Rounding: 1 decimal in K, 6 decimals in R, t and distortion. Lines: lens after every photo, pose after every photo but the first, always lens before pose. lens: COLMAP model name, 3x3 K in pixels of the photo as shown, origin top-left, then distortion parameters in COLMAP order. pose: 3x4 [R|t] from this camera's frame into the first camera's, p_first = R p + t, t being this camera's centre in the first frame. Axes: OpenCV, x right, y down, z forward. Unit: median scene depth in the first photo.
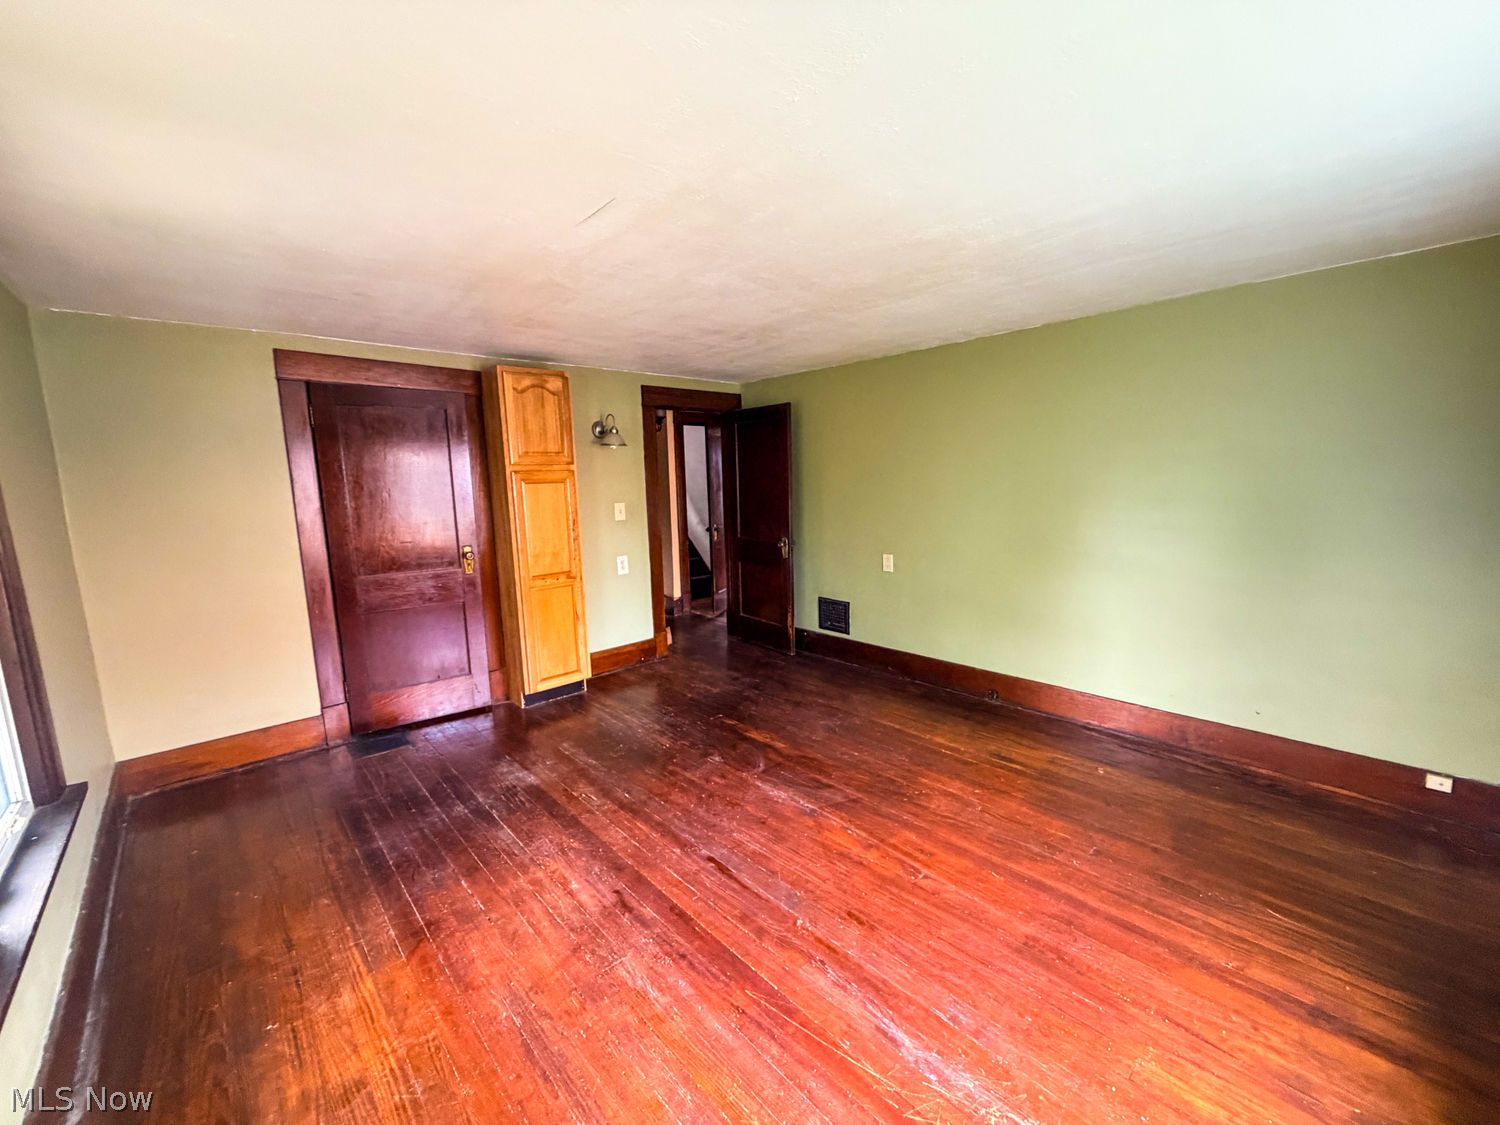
lens RADIAL K [[597.7, 0, 745.3], [0, 597.7, 562.7], [0, 0, 1]] dist [0.000401, -0.000111]
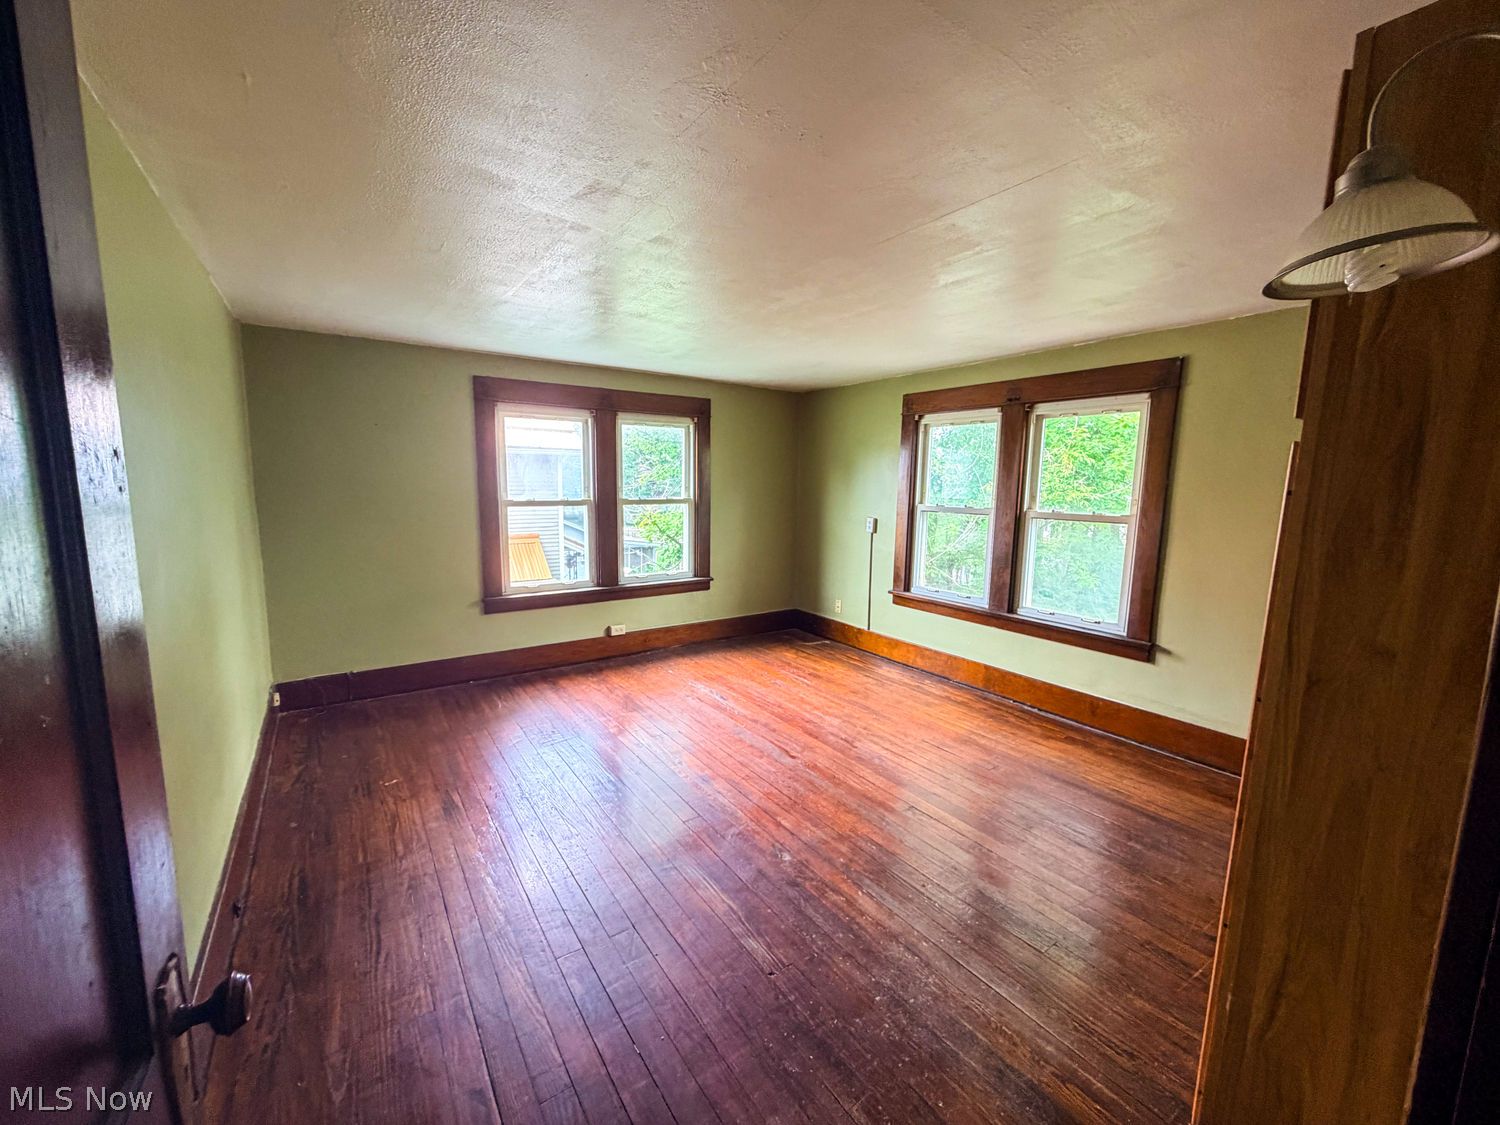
lens RADIAL K [[597.7, 0, 745.3], [0, 597.7, 562.7], [0, 0, 1]] dist [0.000401, -0.000111]
pose [[-0.990528, -0.006038, 0.137181, -0.154886], [0.032682, 0.959956, 0.278236, -0.358831], [-0.133368, 0.280084, -0.950666, 2.526436]]
